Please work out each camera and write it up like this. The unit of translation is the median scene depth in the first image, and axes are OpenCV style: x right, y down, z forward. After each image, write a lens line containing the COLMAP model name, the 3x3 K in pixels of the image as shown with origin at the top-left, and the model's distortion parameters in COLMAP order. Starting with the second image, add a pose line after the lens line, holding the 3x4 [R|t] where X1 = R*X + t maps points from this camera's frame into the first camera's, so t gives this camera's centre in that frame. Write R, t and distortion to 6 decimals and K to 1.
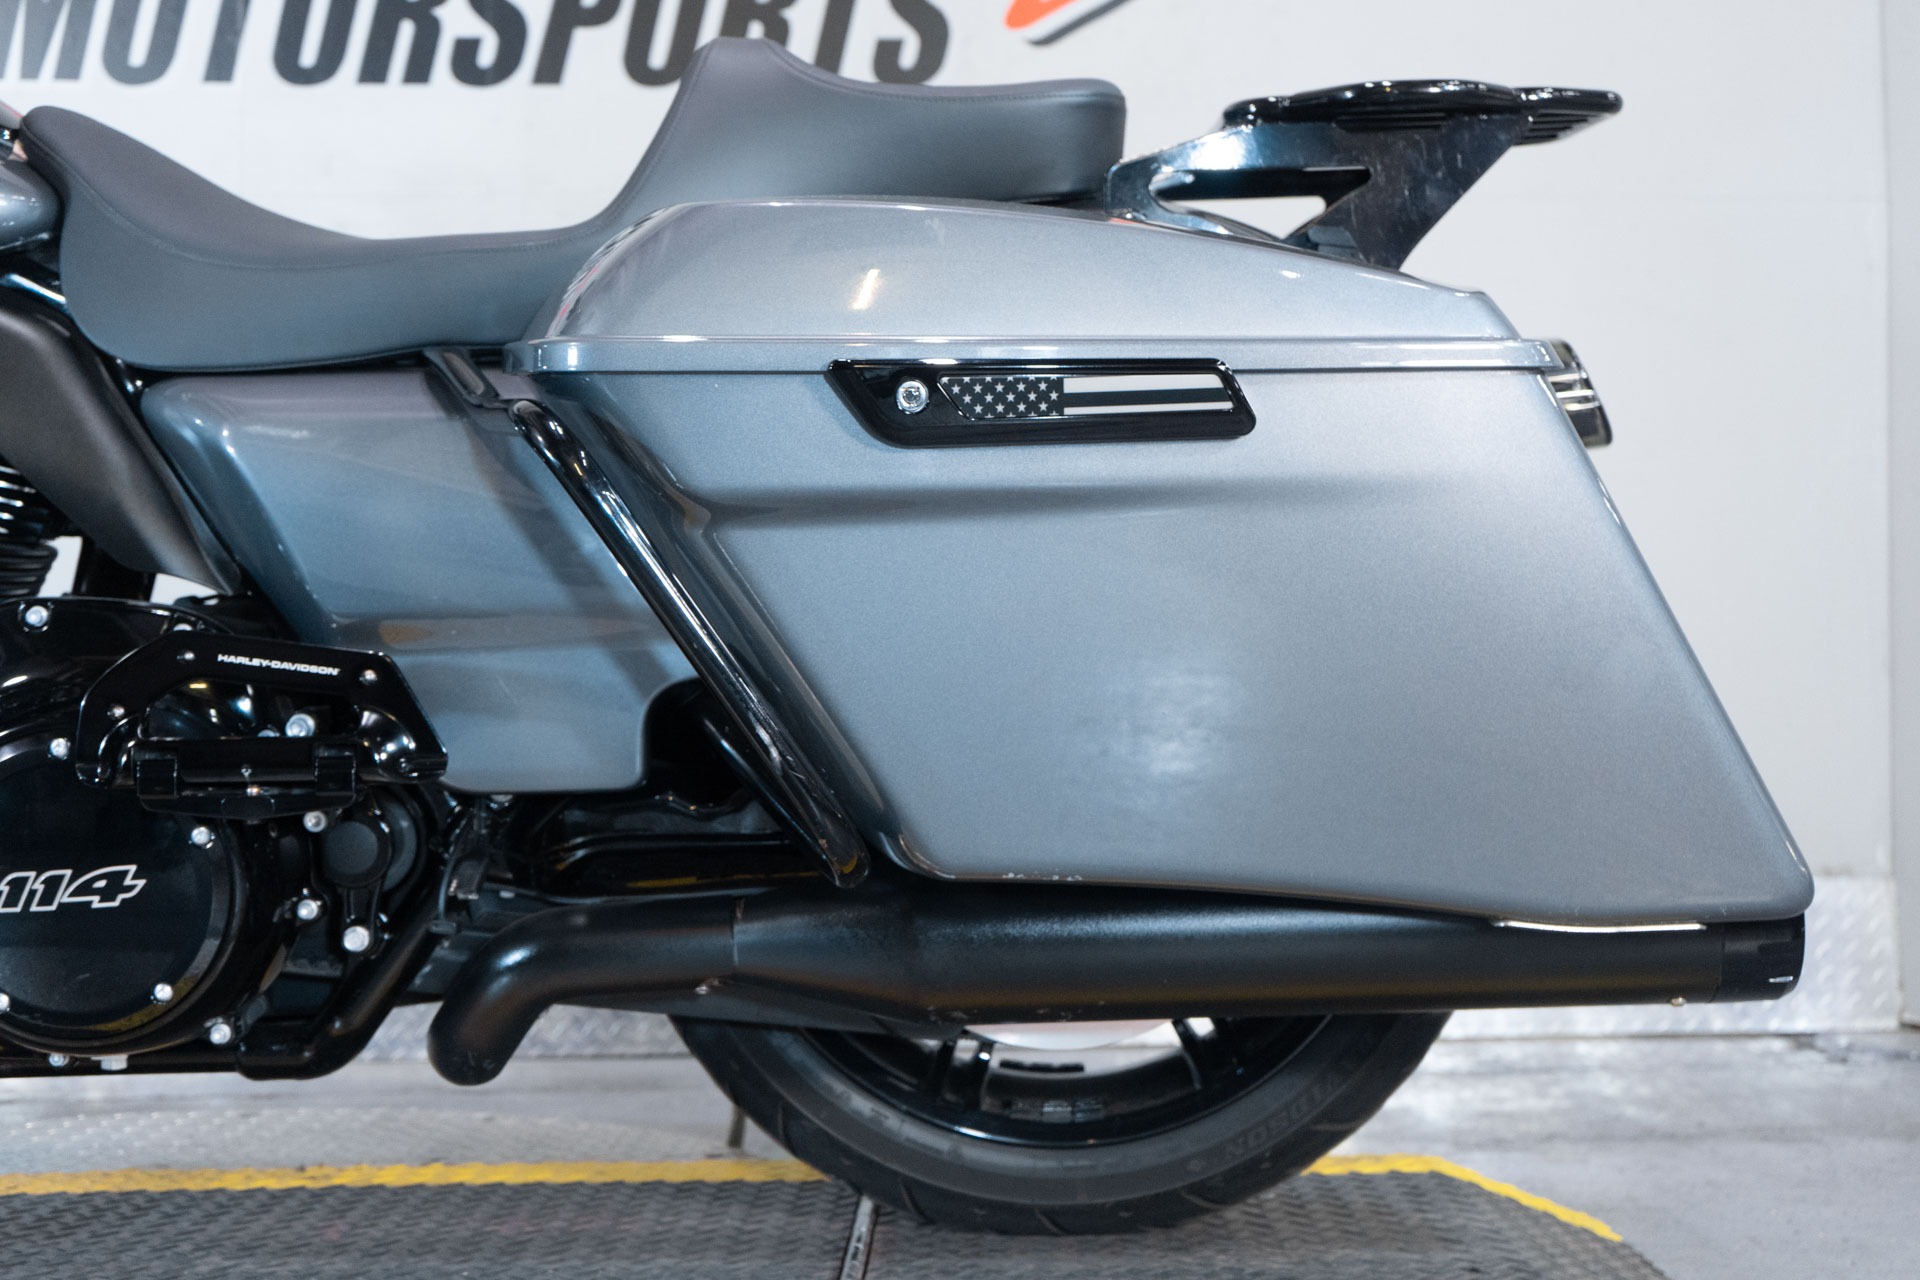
lens RADIAL K [[2419.0, 0, 955.3], [0, 2419.0, 631.5], [0, 0, 1]] dist [0.031781, 0.000000]
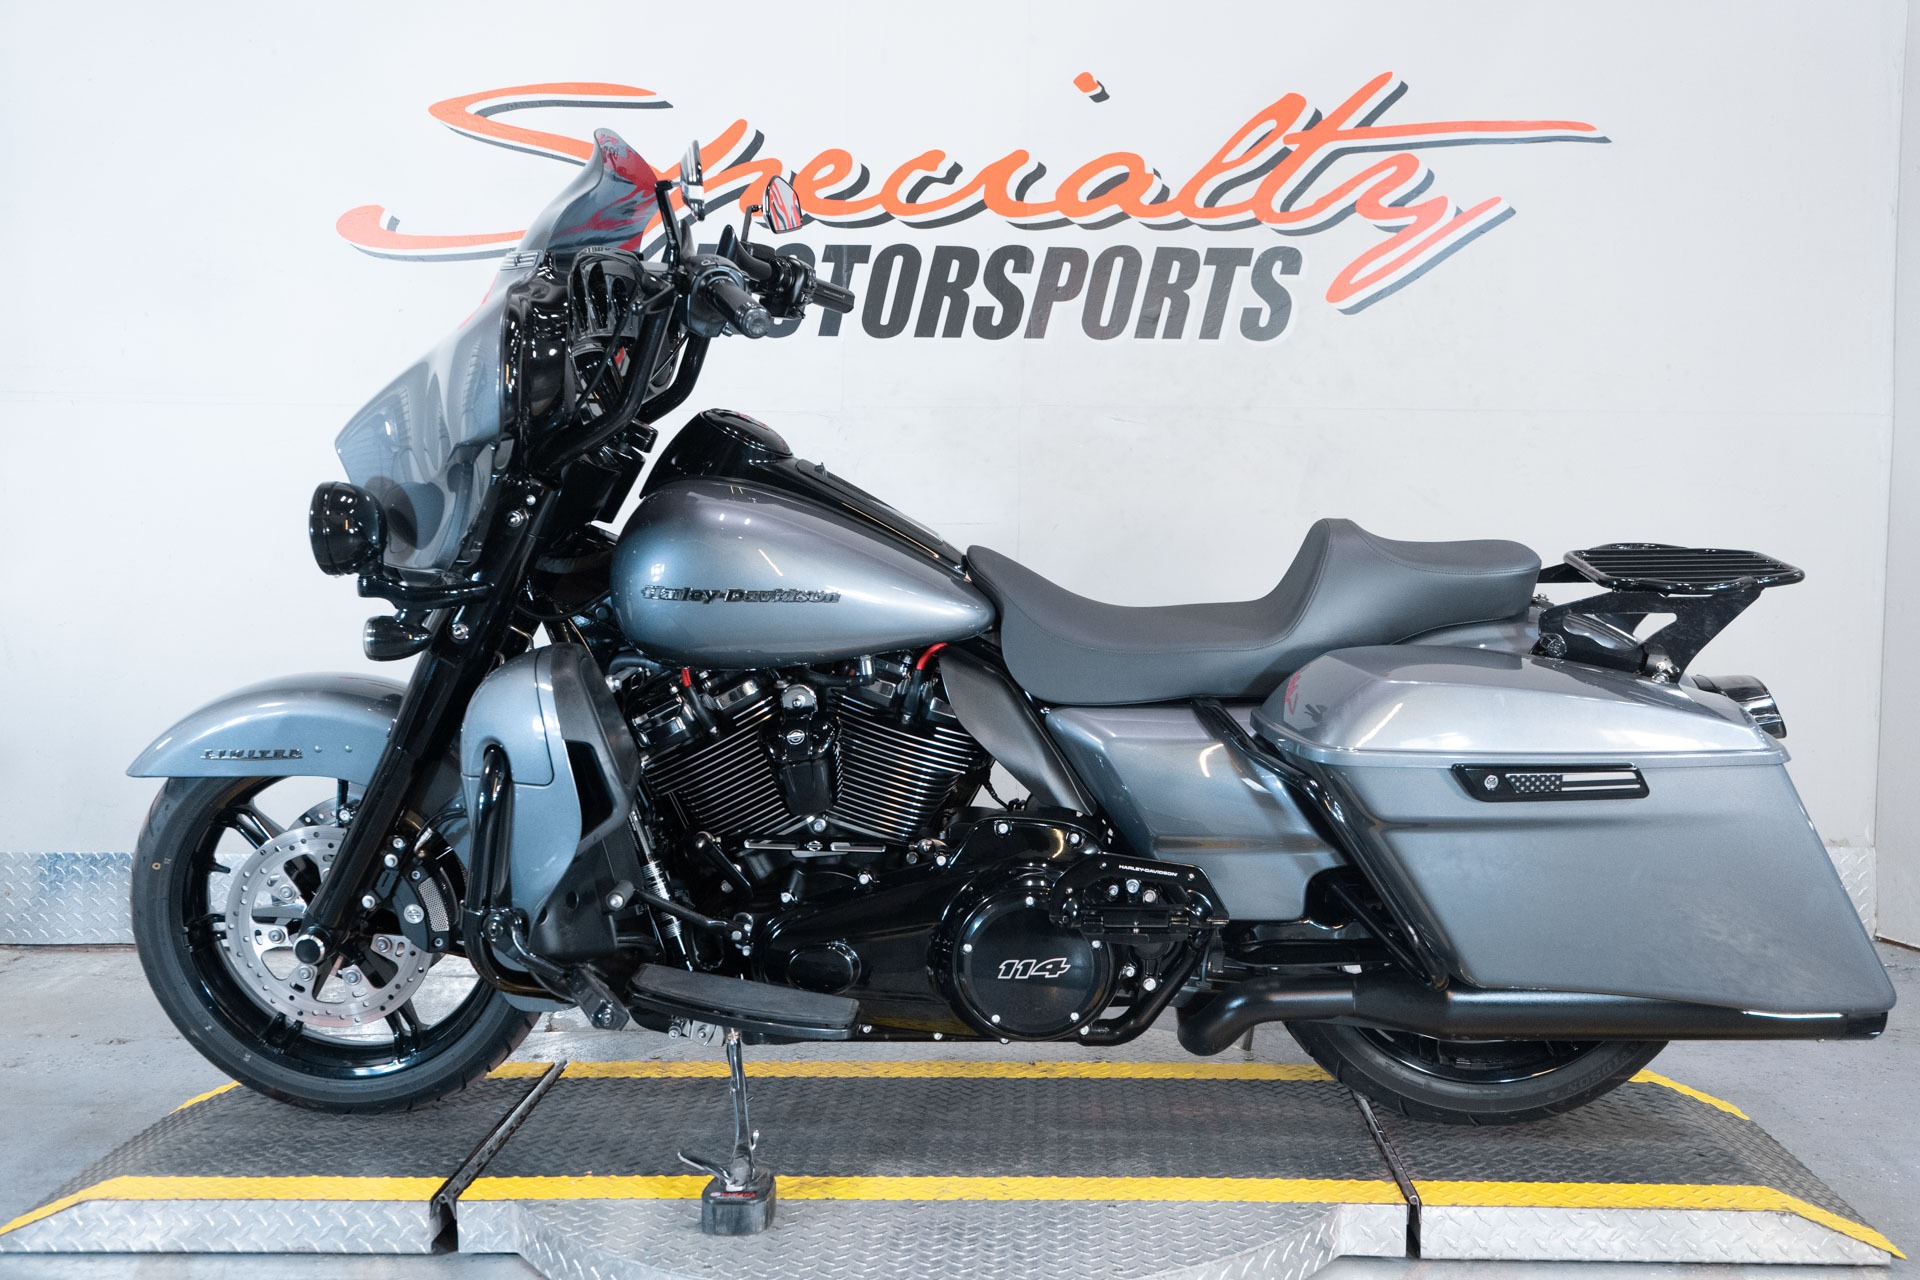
lens RADIAL K [[1988.4, 0, 959.9], [0, 1988.4, 630.3], [0, 0, 1]] dist [0.018403, 0.000000]
pose [[0.999433, 0.013846, -0.030680, -0.335524], [-0.010932, 0.995590, 0.093176, -0.299520], [0.031835, -0.092787, 0.995177, -0.588390]]
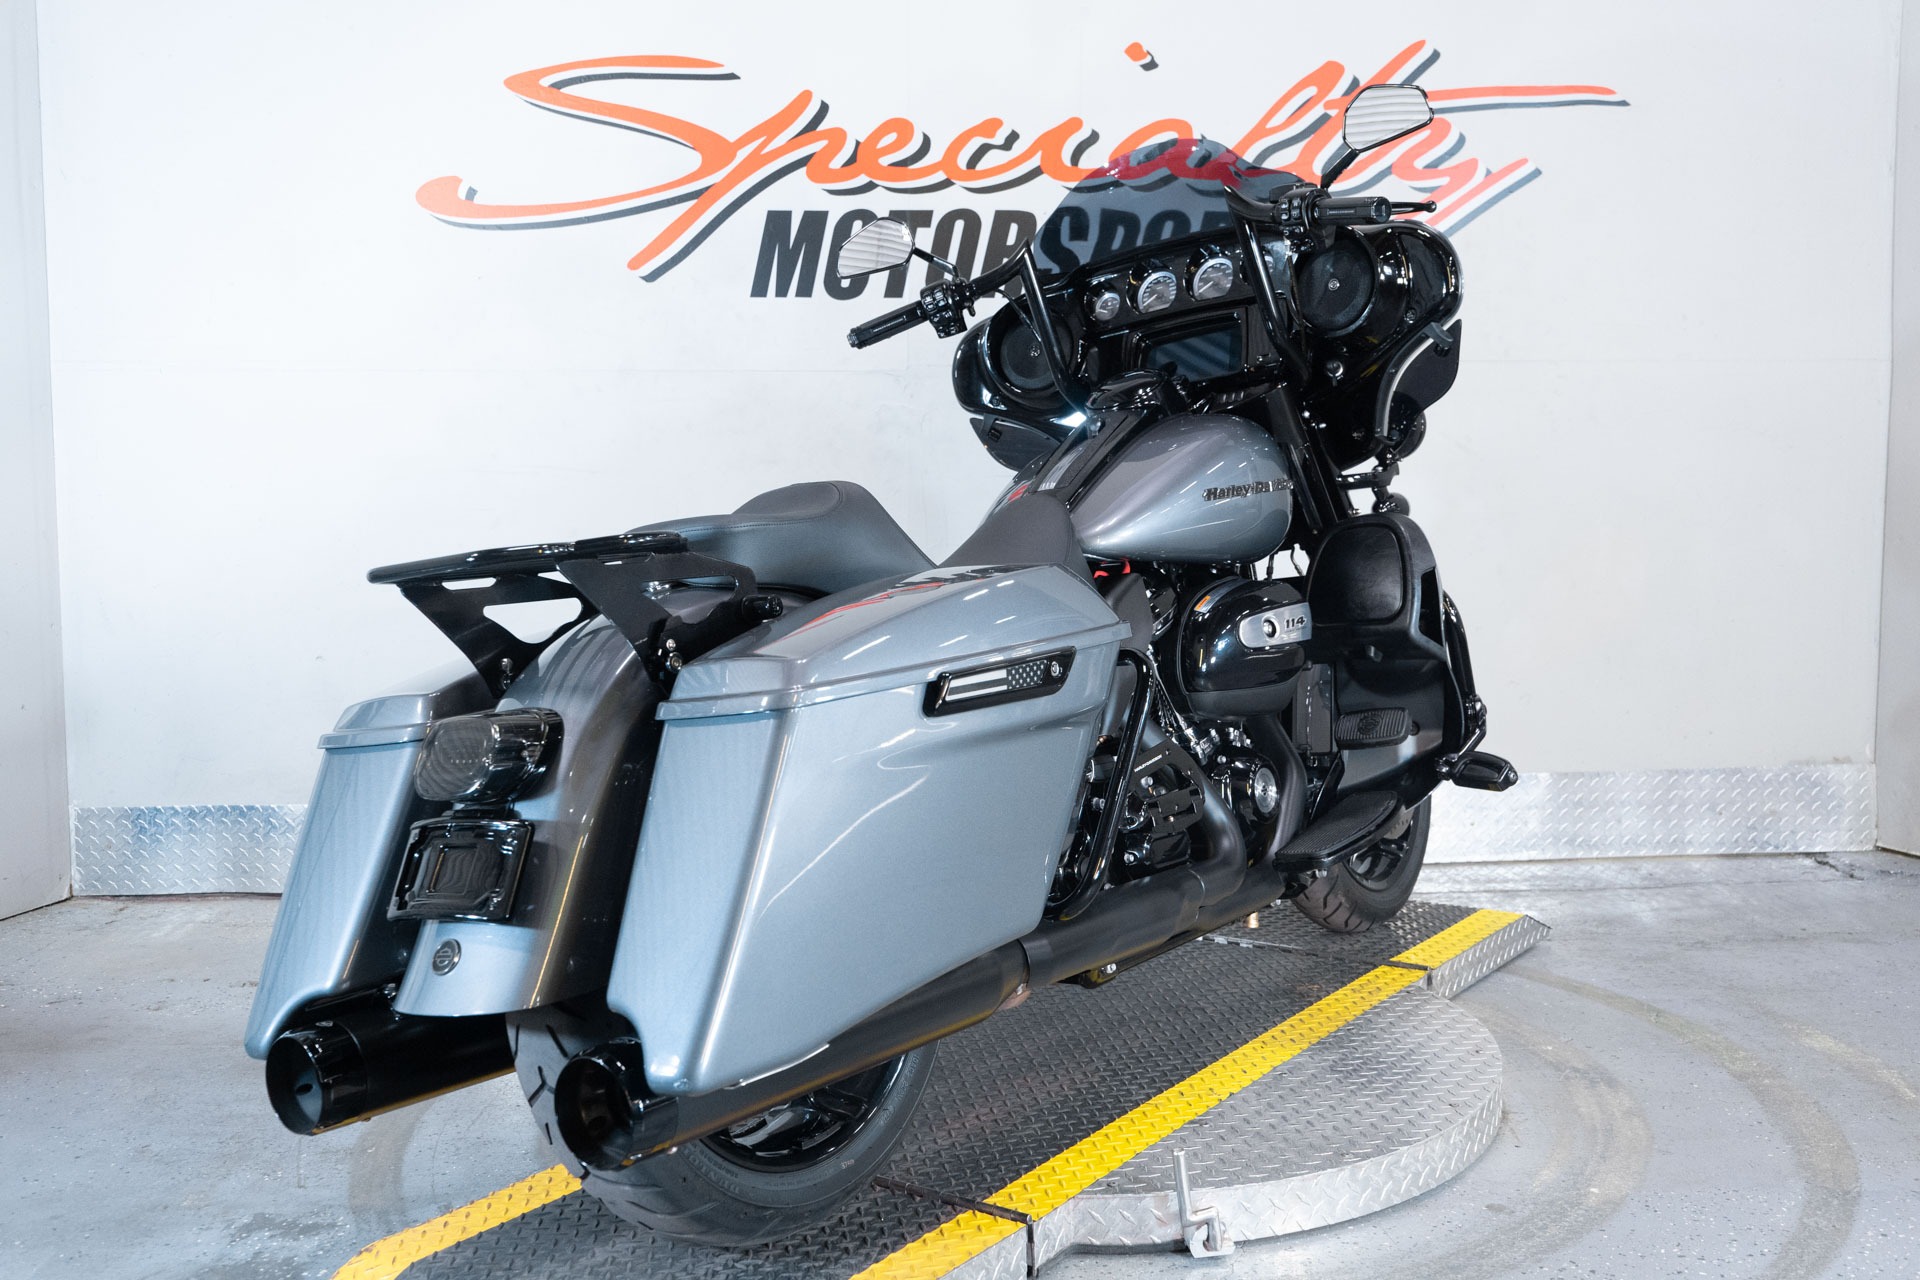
lens RADIAL K [[1907.1, 0, 962.1], [0, 1907.1, 627.3], [0, 0, 1]] dist [0.014920, 0.000000]
pose [[0.999939, -0.004246, 0.010182, -0.519309], [0.003035, 0.993230, 0.116125, -0.293586], [-0.010607, -0.116087, 0.993182, -0.613576]]
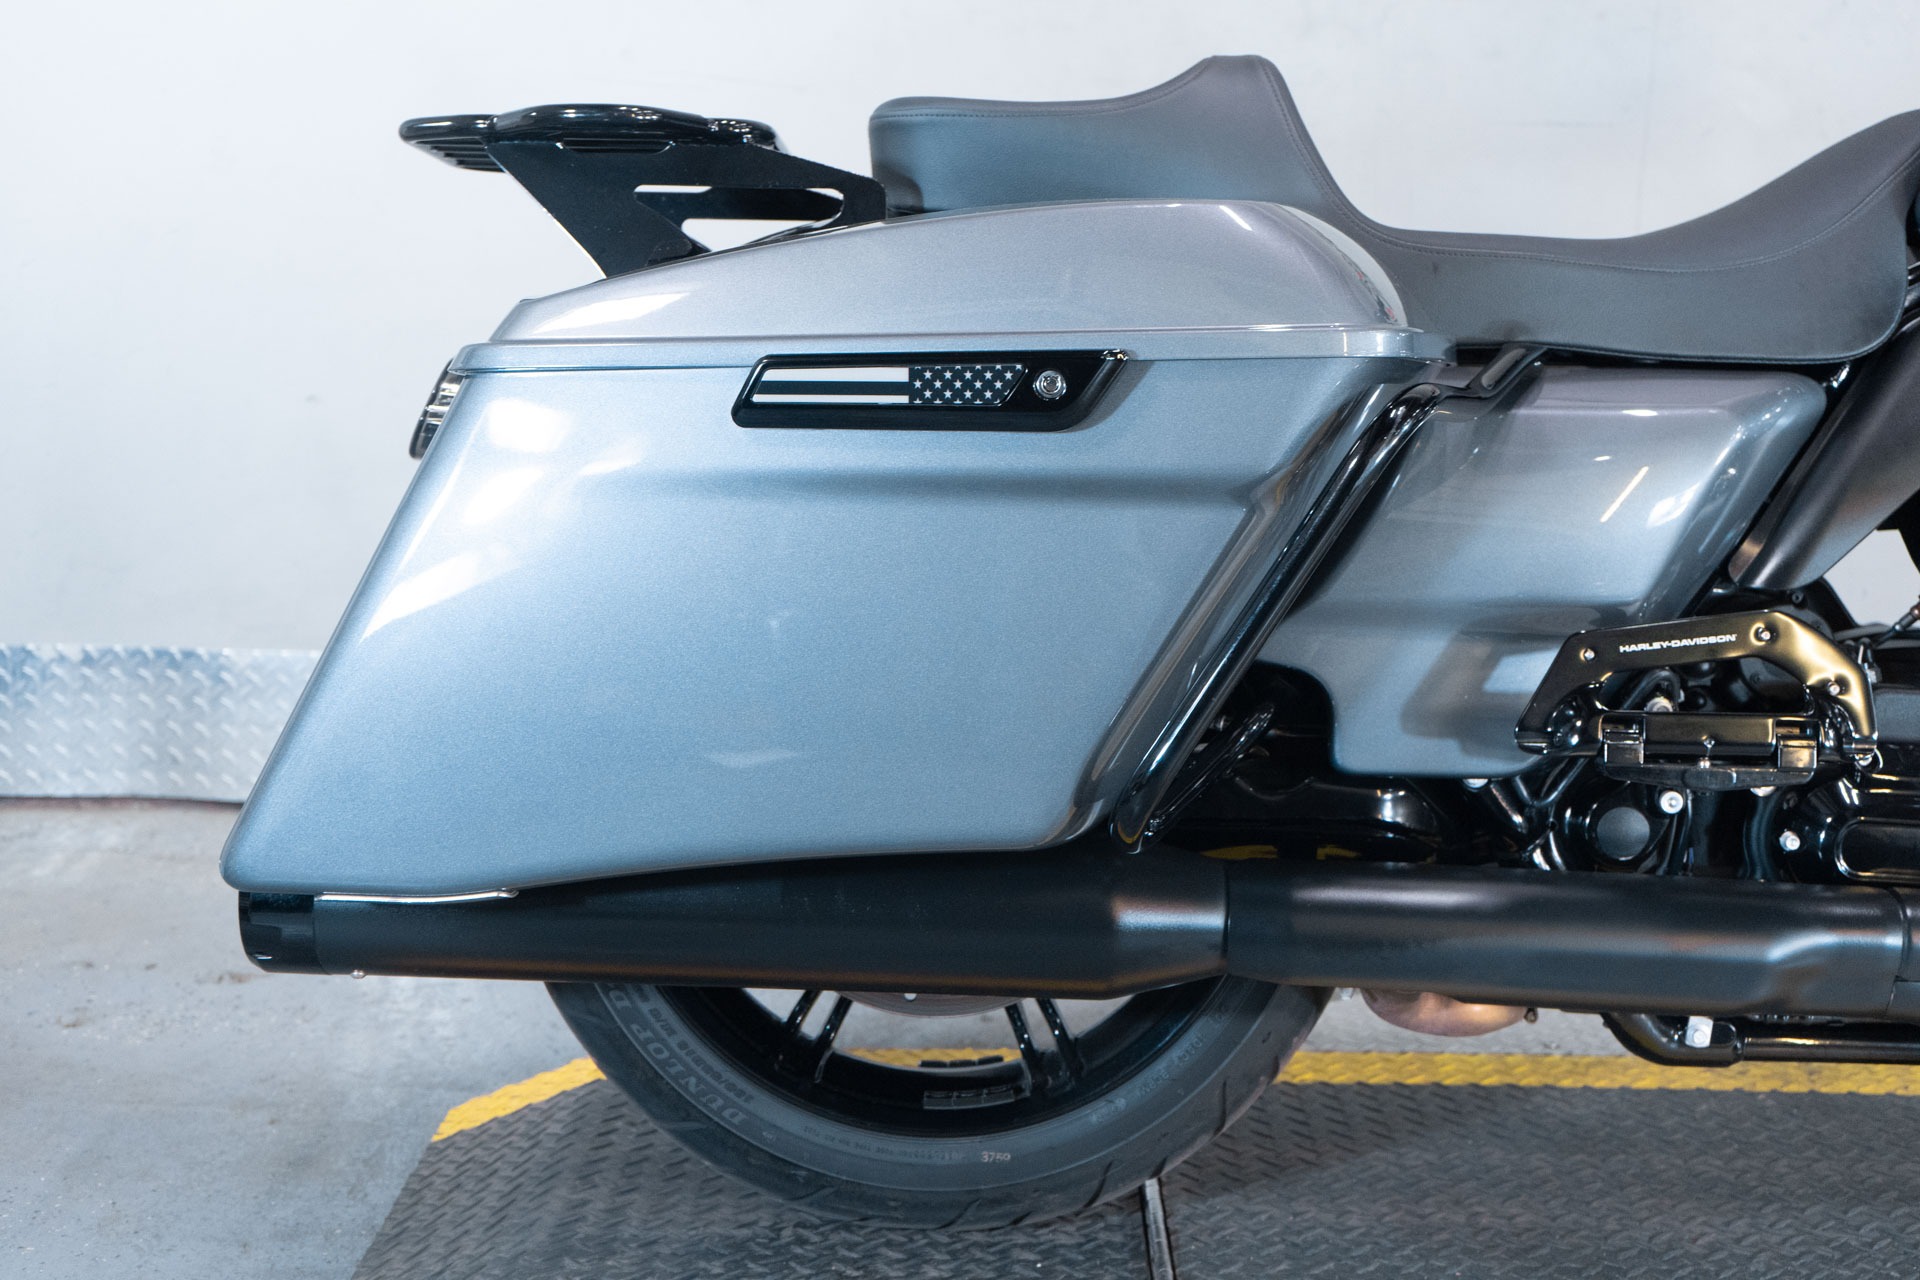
lens RADIAL K [[2643.9, 0, 954.4], [0, 2643.9, 632.2], [0, 0, 1]] dist [0.068900, 0.000000]
pose [[0.999453, 0.033068, -0.000971, -0.846484], [-0.032190, 0.978857, 0.201998, -0.213162], [0.007630, -0.201856, 0.979385, -0.112039]]
